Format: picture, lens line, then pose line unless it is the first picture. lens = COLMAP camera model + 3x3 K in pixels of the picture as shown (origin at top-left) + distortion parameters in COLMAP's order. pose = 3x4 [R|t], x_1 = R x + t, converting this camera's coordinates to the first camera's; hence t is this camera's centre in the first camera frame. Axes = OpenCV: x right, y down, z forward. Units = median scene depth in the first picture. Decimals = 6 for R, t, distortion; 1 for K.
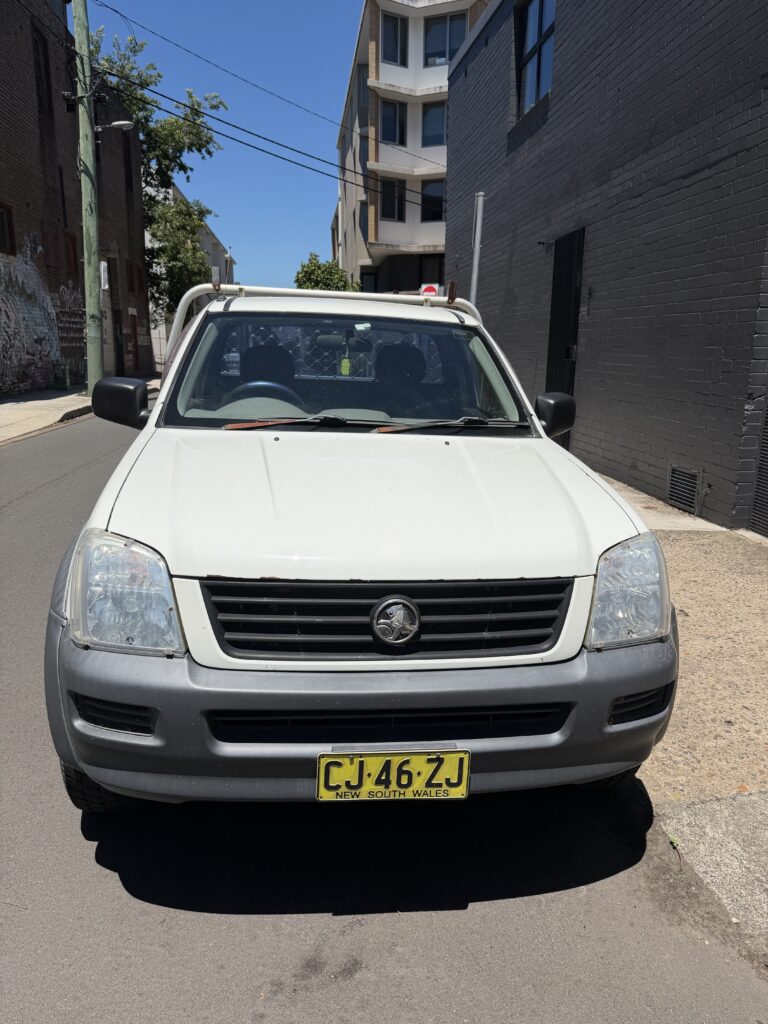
lens RADIAL K [[740.7, 0, 386.1], [0, 740.7, 505.1], [0, 0, 1]] dist [0.054799, -0.071449]
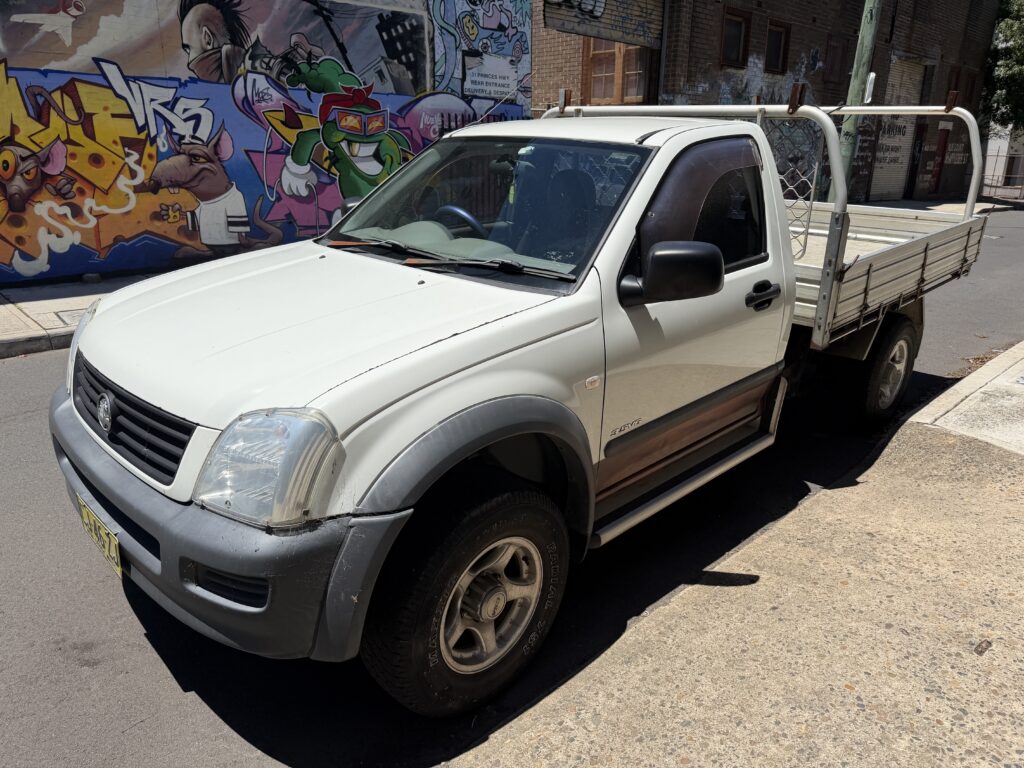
lens RADIAL K [[740.7, 0, 512.0], [0, 740.7, 384.0], [0, 0, 1]] dist [0.054799, -0.071449]
pose [[0.587275, 0.234153, -0.774777, 0.167096], [-0.174303, 0.971367, 0.161446, -0.024298], [0.790396, 0.040233, 0.611273, 0.101010]]
